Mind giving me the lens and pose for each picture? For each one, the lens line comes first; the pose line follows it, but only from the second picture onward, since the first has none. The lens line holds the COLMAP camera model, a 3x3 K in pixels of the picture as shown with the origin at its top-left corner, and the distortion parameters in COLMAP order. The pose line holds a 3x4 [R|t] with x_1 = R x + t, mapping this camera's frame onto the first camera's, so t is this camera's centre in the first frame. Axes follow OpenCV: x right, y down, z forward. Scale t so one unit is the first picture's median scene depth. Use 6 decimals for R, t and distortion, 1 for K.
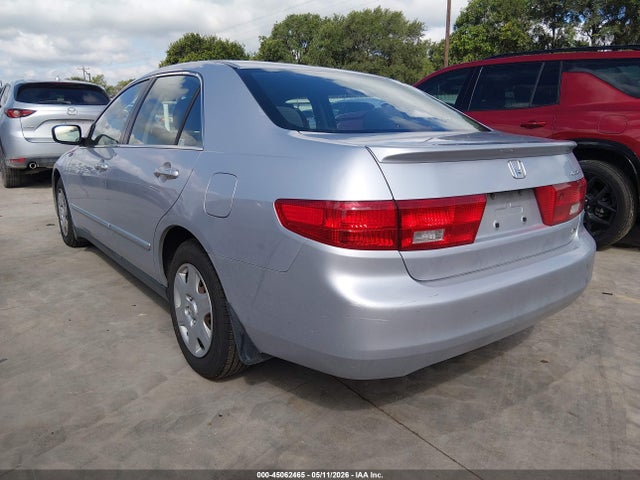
lens RADIAL K [[488.1, 0, 331.0], [0, 488.1, 239.9], [0, 0, 1]] dist [0.052451, -0.049901]
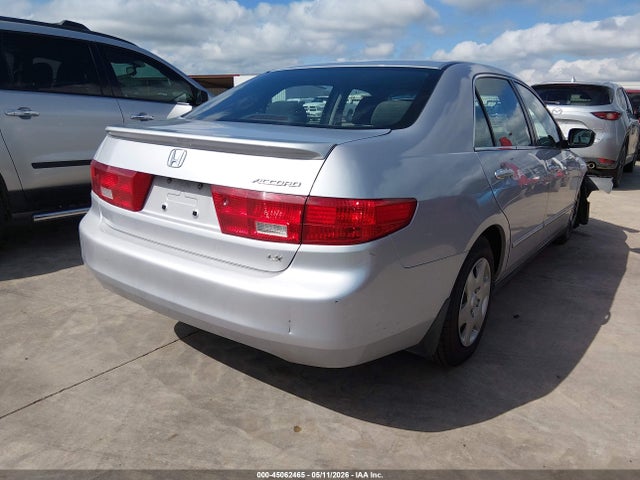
lens RADIAL K [[488.1, 0, 331.0], [0, 488.1, 239.9], [0, 0, 1]] dist [0.052451, -0.049901]
pose [[0.281154, 0.246237, -0.927534, 1.278634], [-0.249953, 0.951951, 0.176954, -0.213646], [0.926540, 0.182088, 0.329193, 0.878924]]
